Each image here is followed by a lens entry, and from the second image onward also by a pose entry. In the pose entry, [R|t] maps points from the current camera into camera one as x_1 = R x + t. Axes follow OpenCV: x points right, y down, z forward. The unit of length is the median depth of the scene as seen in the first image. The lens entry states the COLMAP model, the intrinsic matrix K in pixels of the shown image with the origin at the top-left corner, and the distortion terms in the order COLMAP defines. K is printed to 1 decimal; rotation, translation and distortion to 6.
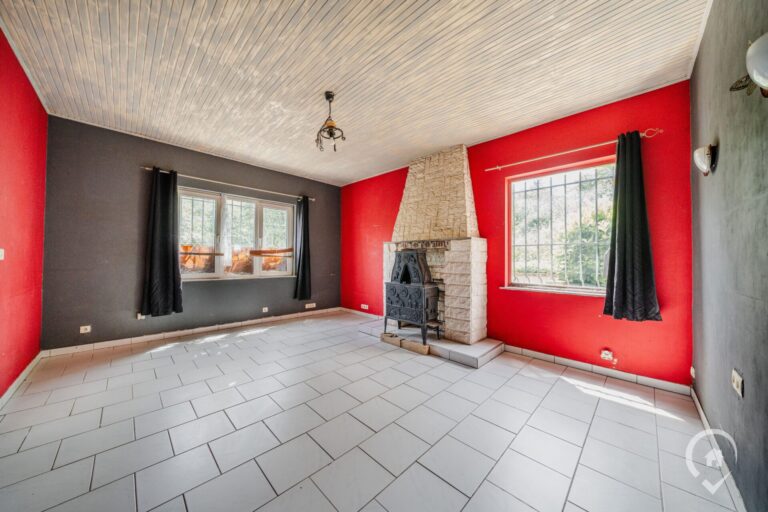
lens RADIAL K [[260.2, 0, 380.9], [0, 260.2, 257.8], [0, 0, 1]] dist [-0.002975, -0.000158]
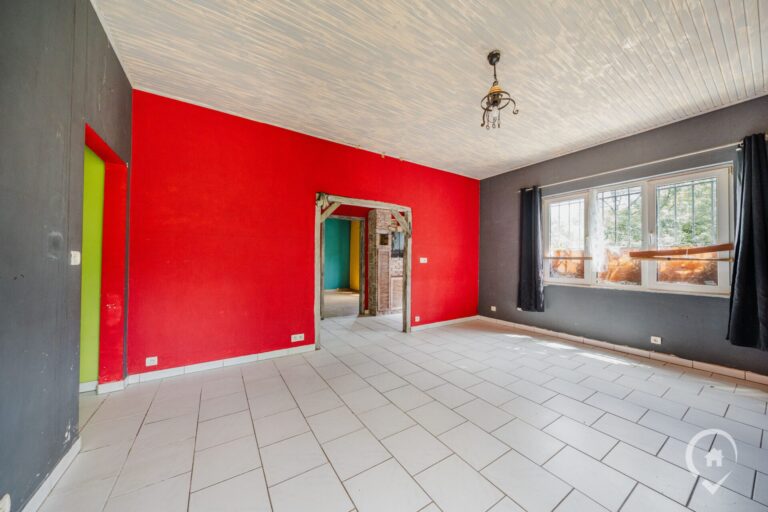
lens RADIAL K [[260.2, 0, 382.1], [0, 260.2, 257.8], [0, 0, 1]] dist [-0.002975, -0.000158]
pose [[-0.209181, -0.022876, -0.977609, 0.387111], [-0.003975, 0.999738, -0.022544, 0.008087], [0.977869, -0.000829, -0.209217, 0.501752]]
